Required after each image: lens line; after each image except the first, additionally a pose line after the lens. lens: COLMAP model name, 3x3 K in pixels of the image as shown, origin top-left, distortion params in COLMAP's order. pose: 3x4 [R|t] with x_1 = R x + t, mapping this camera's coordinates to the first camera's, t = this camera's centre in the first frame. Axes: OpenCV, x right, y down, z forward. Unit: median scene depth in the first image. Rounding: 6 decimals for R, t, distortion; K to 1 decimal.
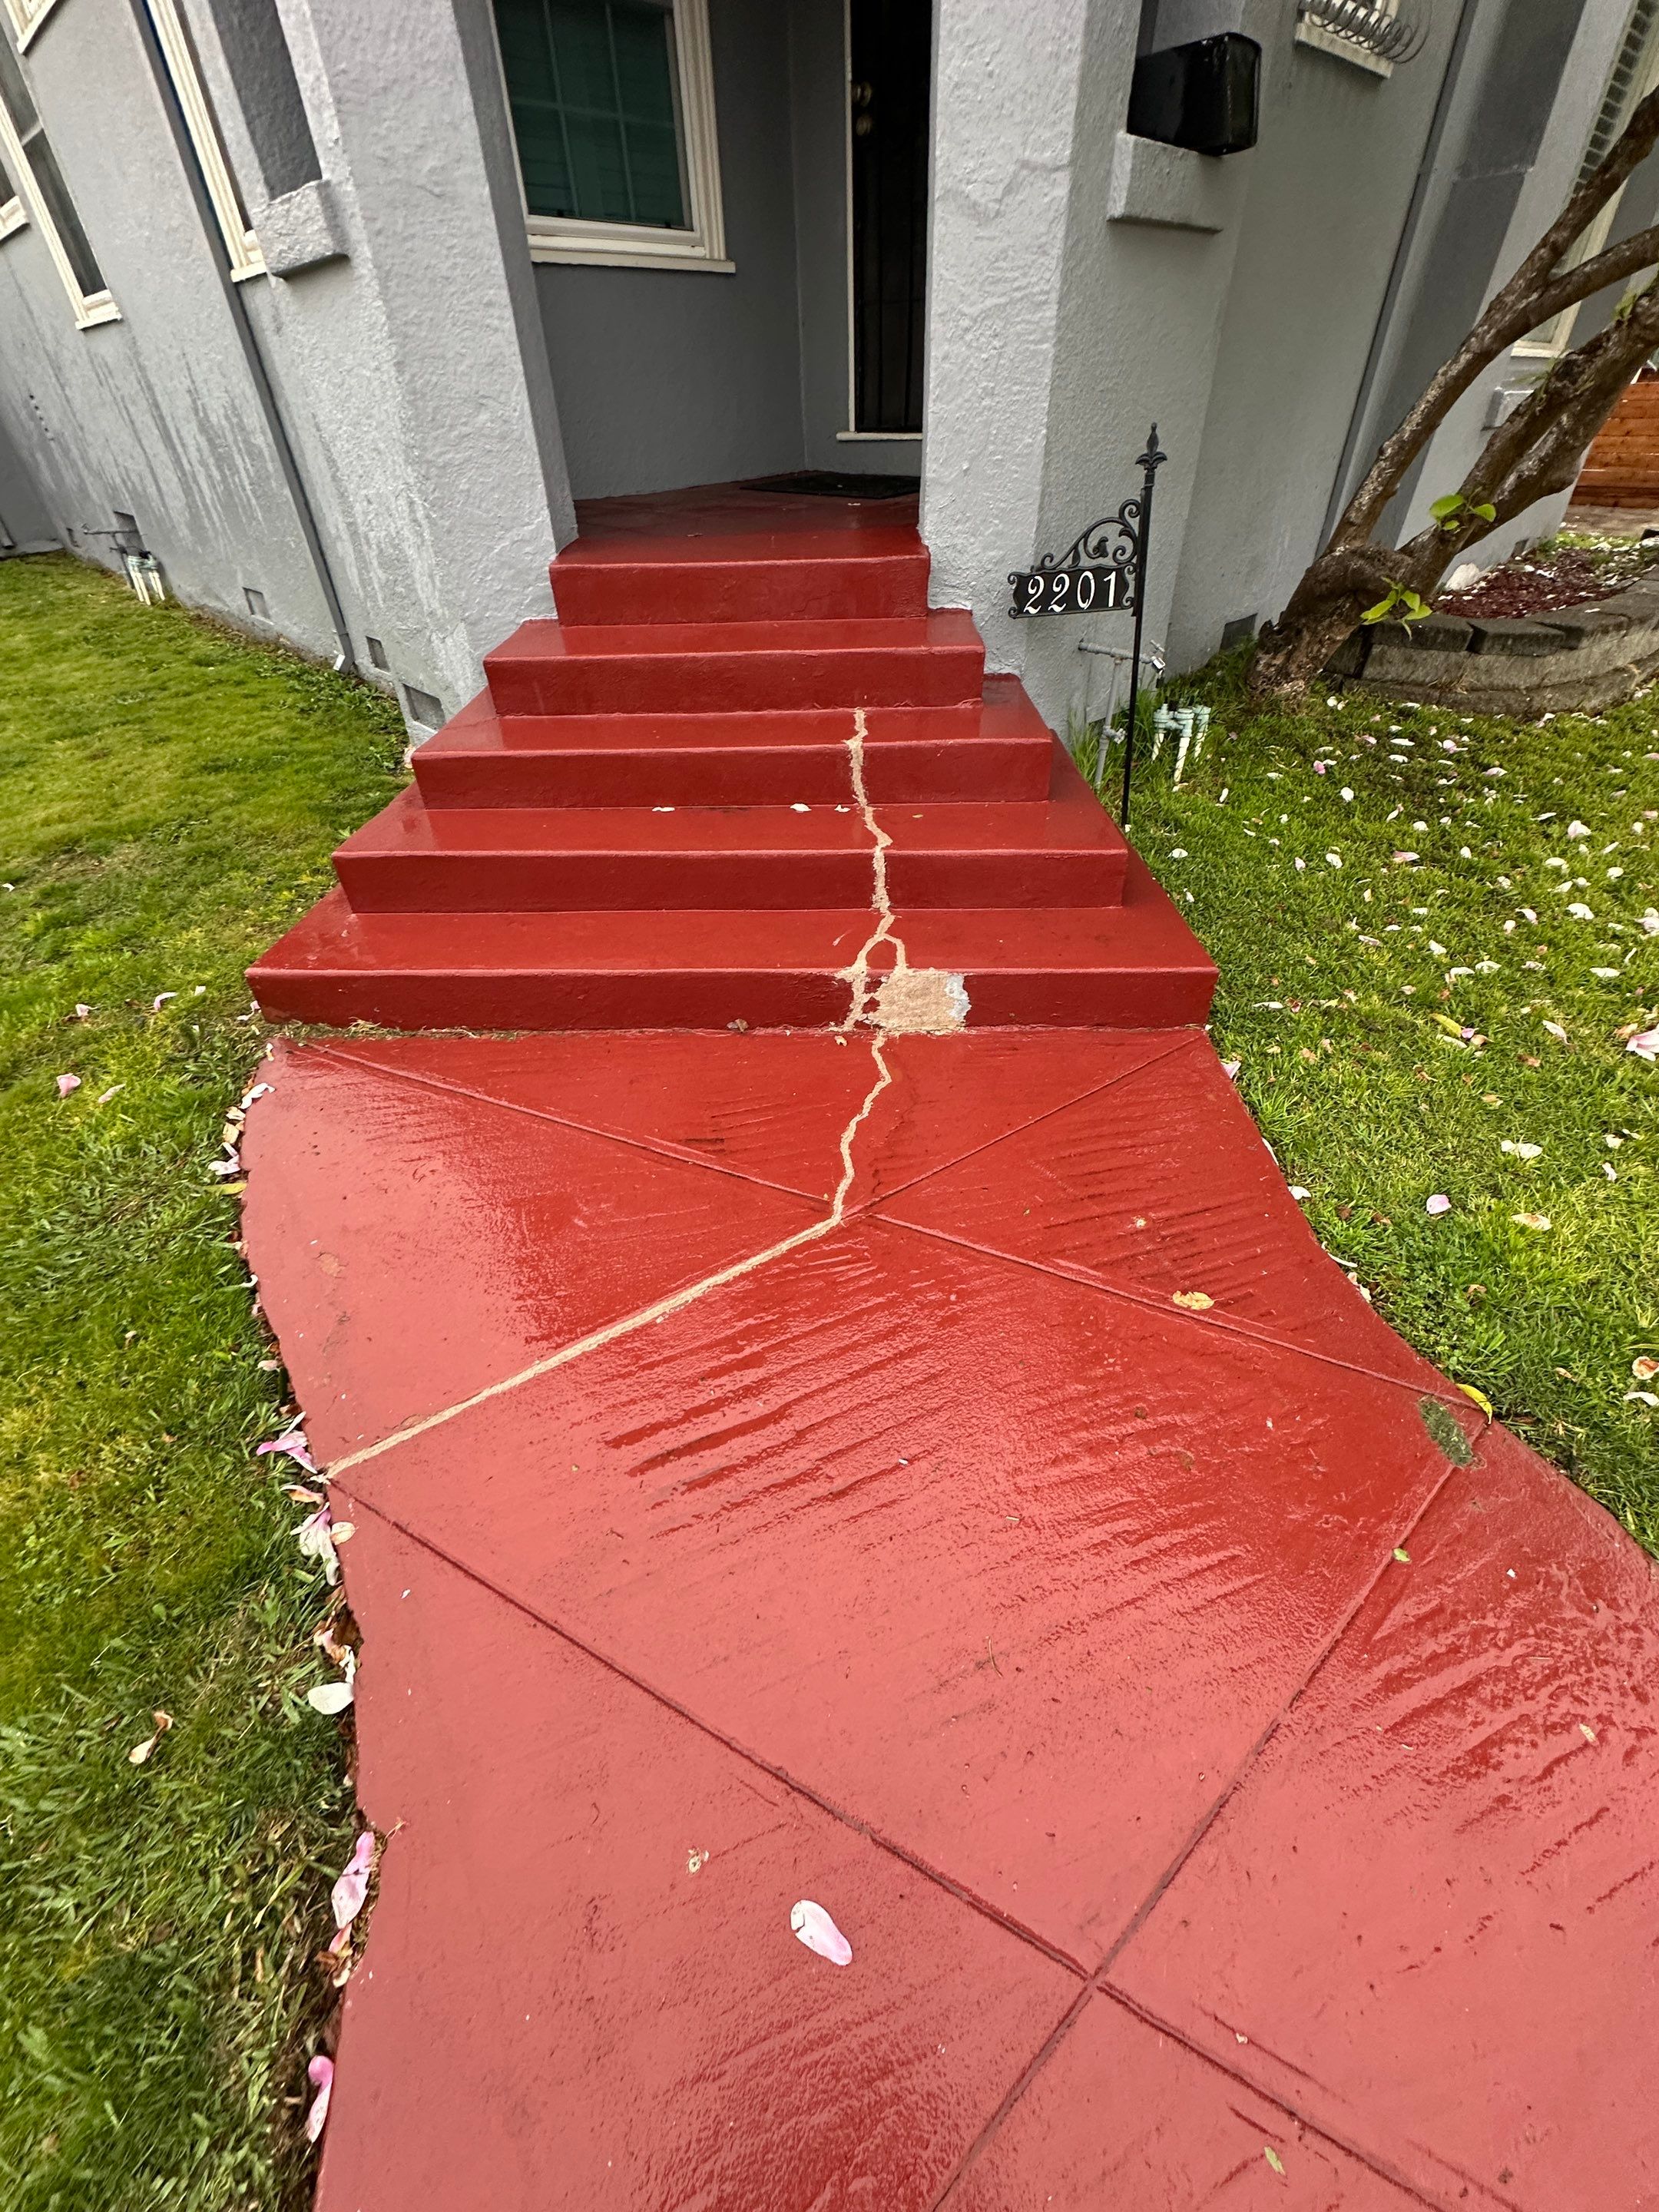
lens RADIAL K [[877.7, 0, 830.1], [0, 877.7, 1110.5], [0, 0, 1]] dist [-0.003090, 0.000089]
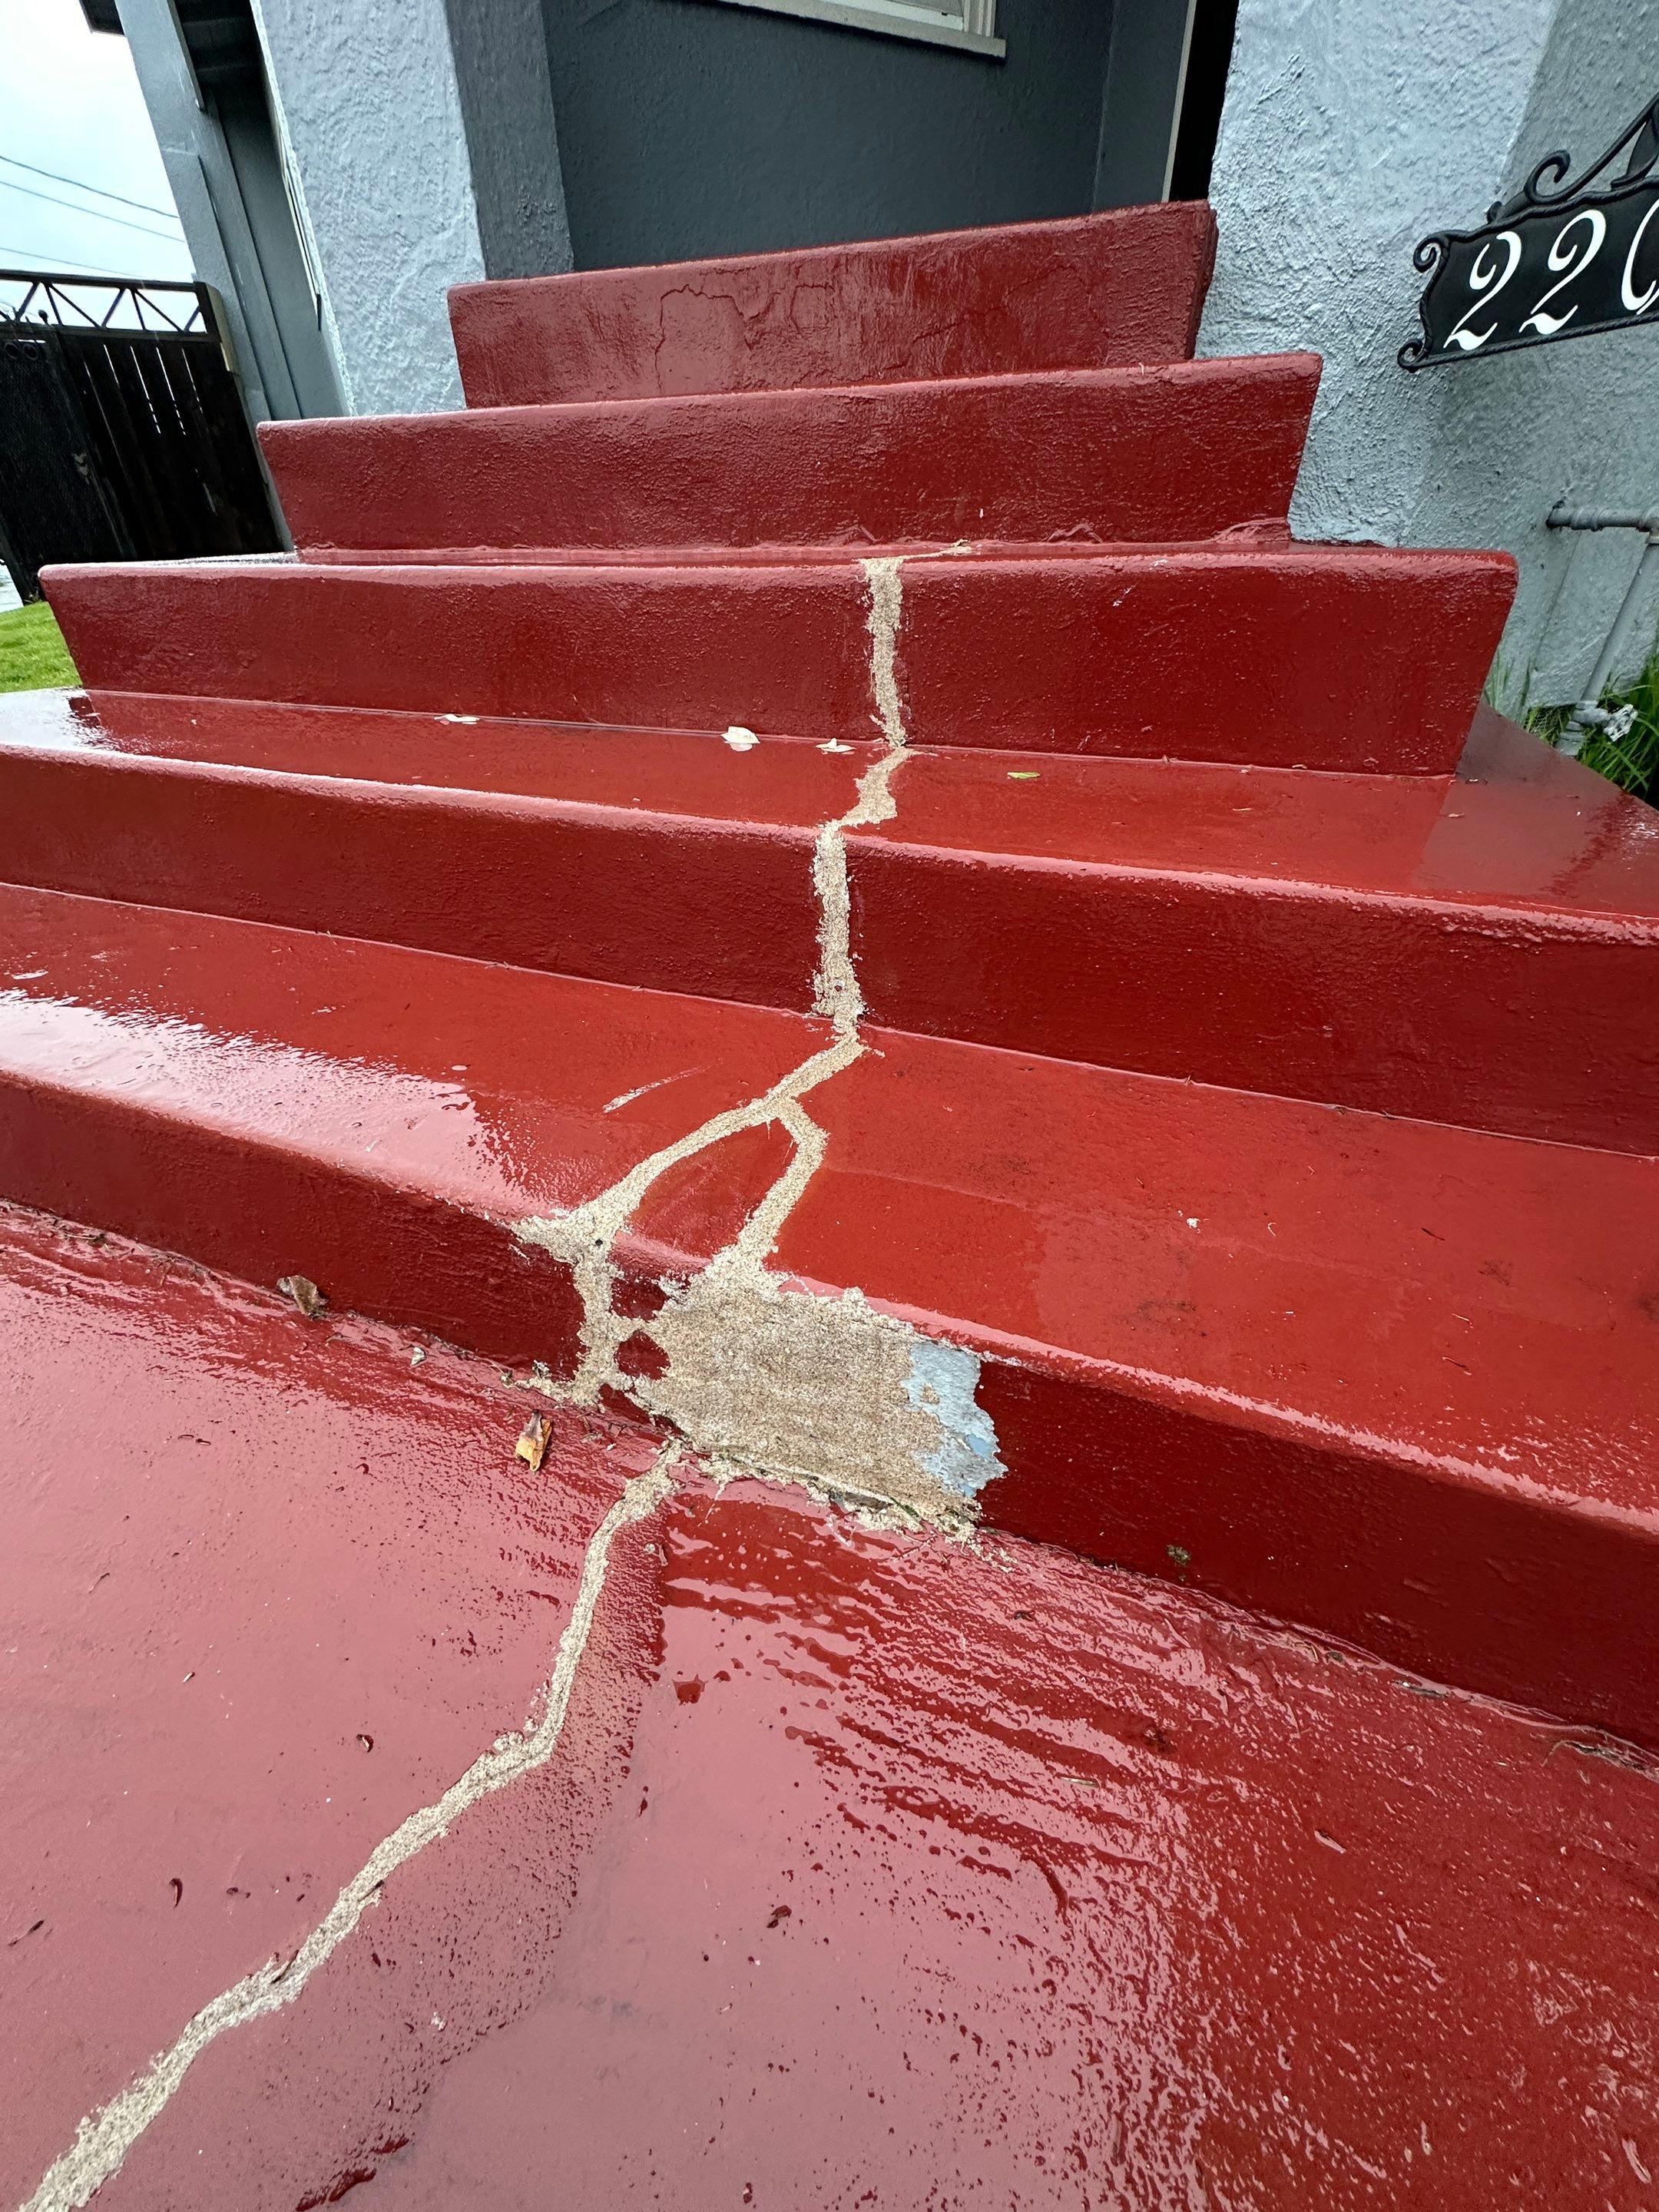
lens RADIAL K [[877.7, 0, 828.5], [0, 877.7, 1109.4], [0, 0, 1]] dist [-0.003090, 0.000089]
pose [[0.946792, 0.190337, -0.259532, 0.128184], [-0.213460, 0.974869, -0.063763, -0.153736], [0.240874, 0.115770, 0.963627, 0.602601]]
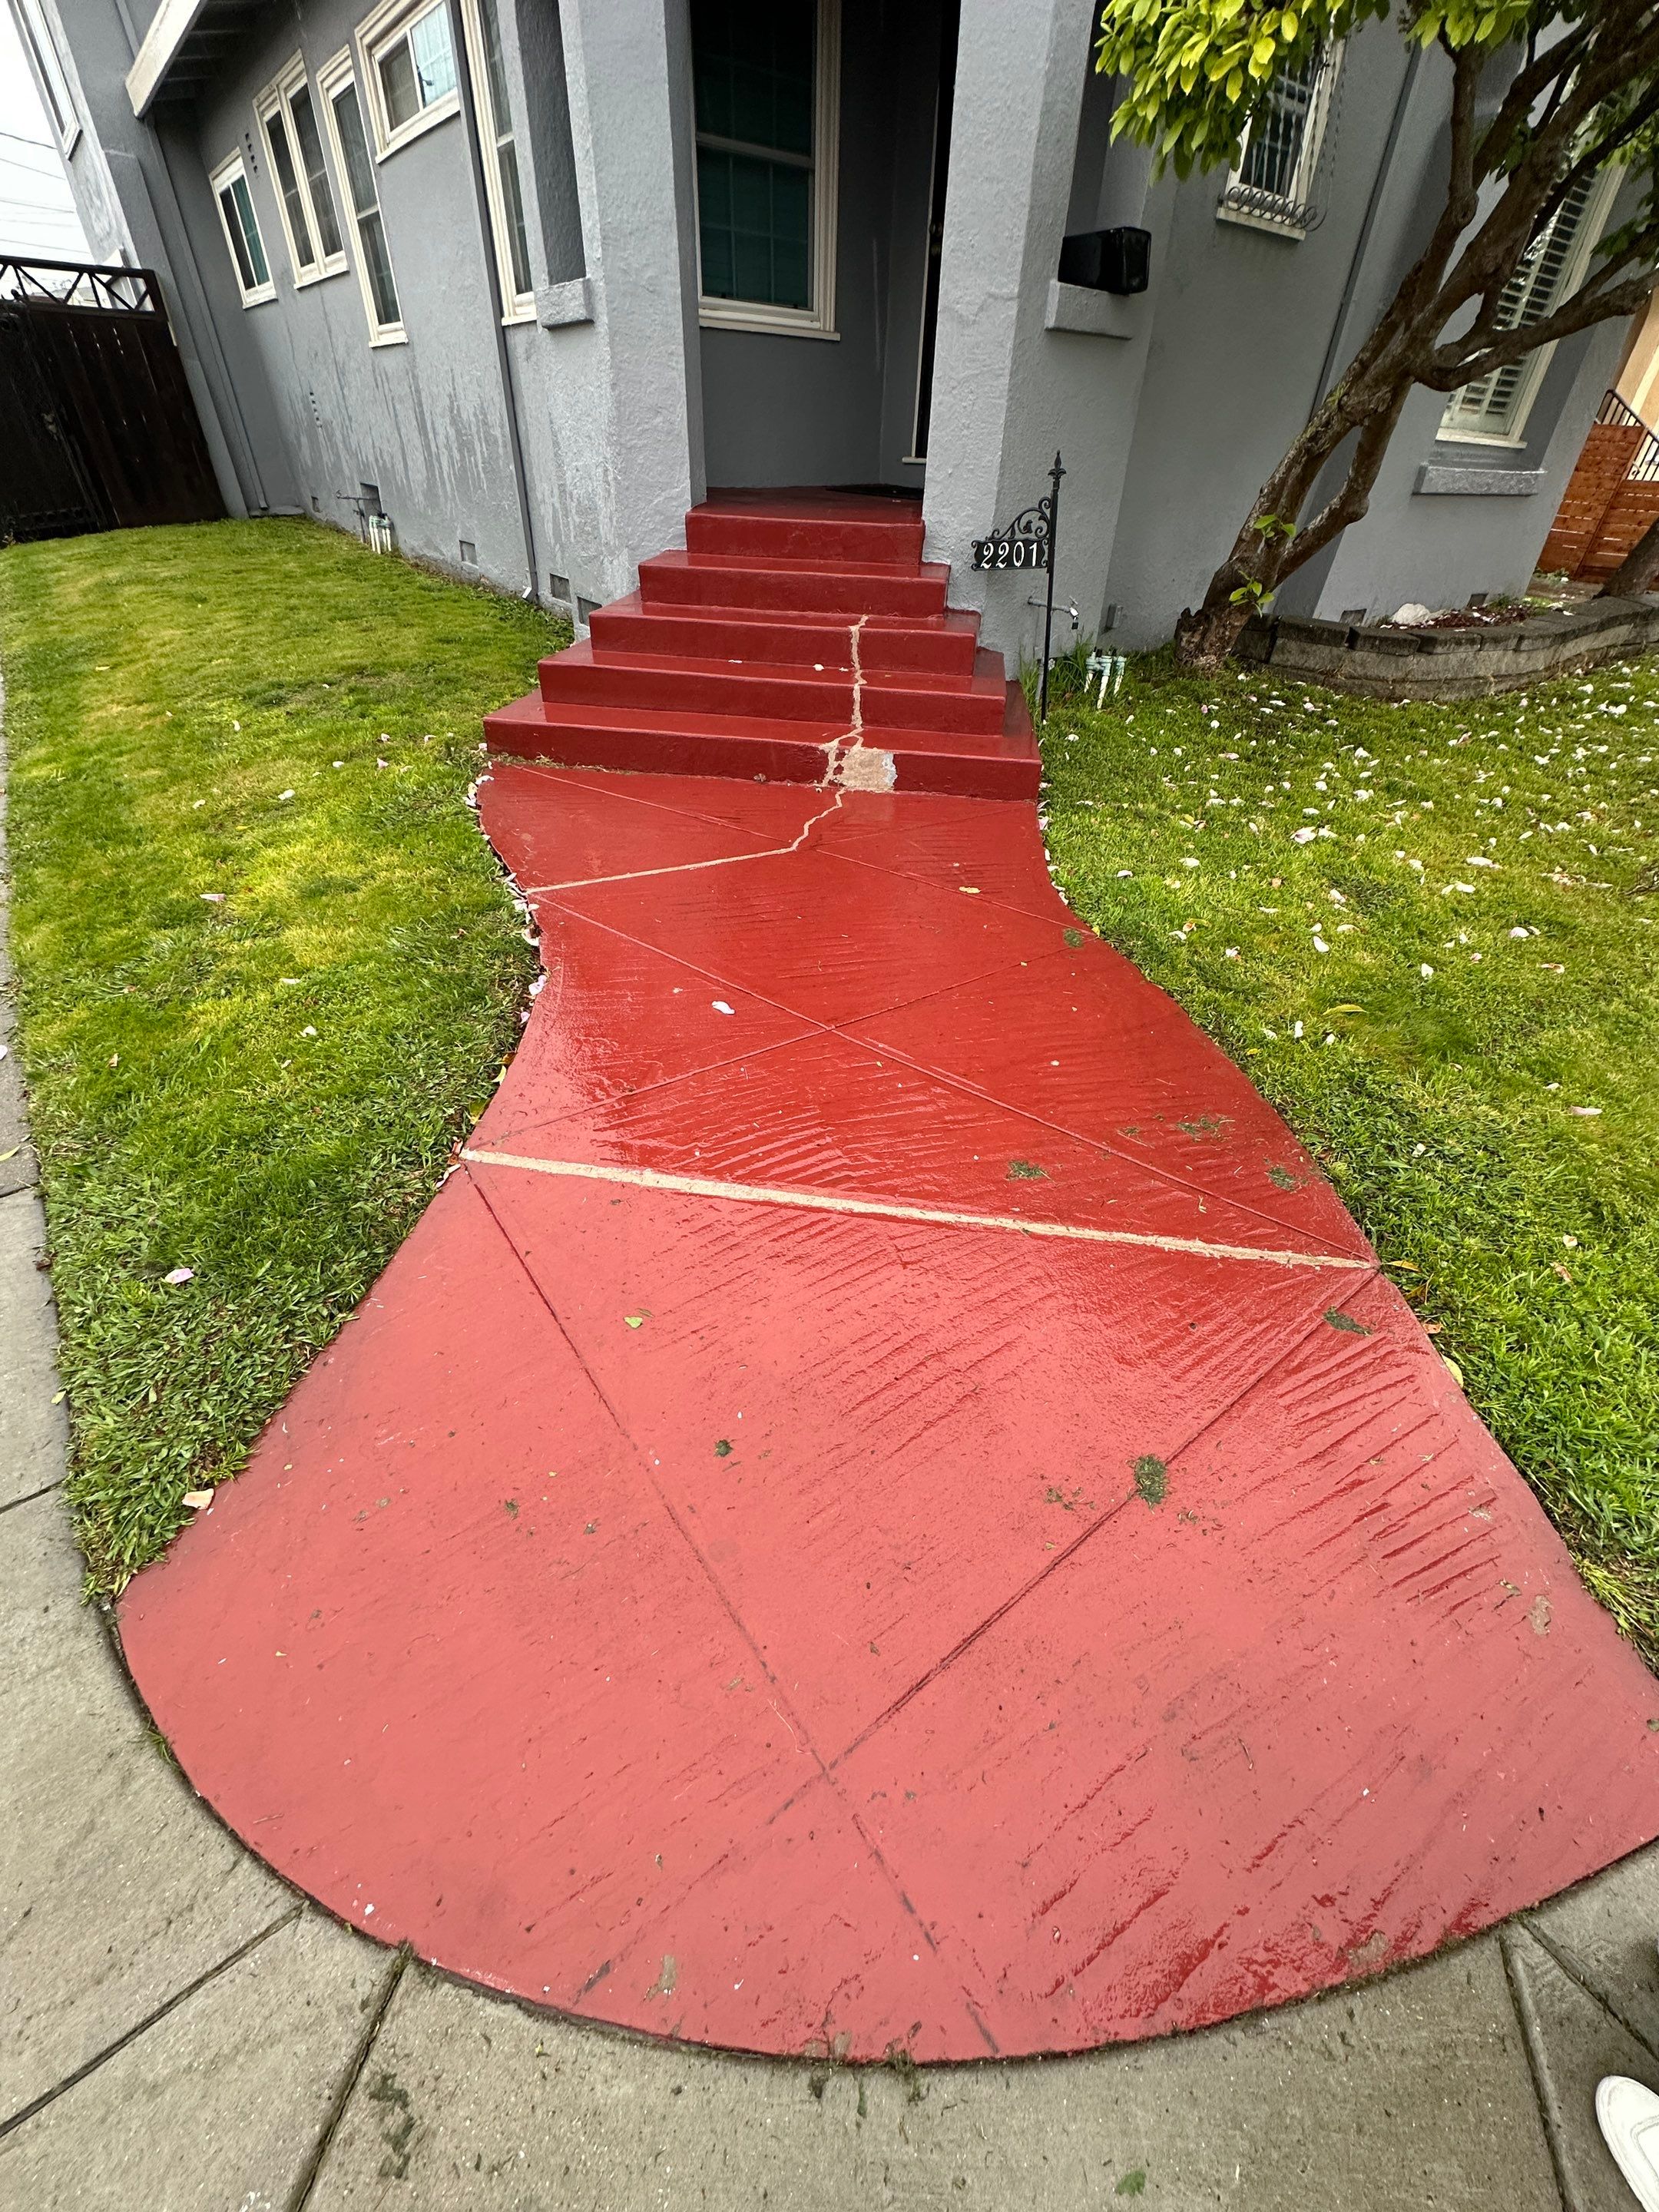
lens RADIAL K [[877.7, 0, 831.9], [0, 877.7, 1111.1], [0, 0, 1]] dist [-0.003090, 0.000089]
pose [[0.990080, 0.123460, -0.067084, 0.185422], [-0.125716, 0.991597, -0.030511, 0.475147], [0.062753, 0.038642, 0.997281, -0.536122]]
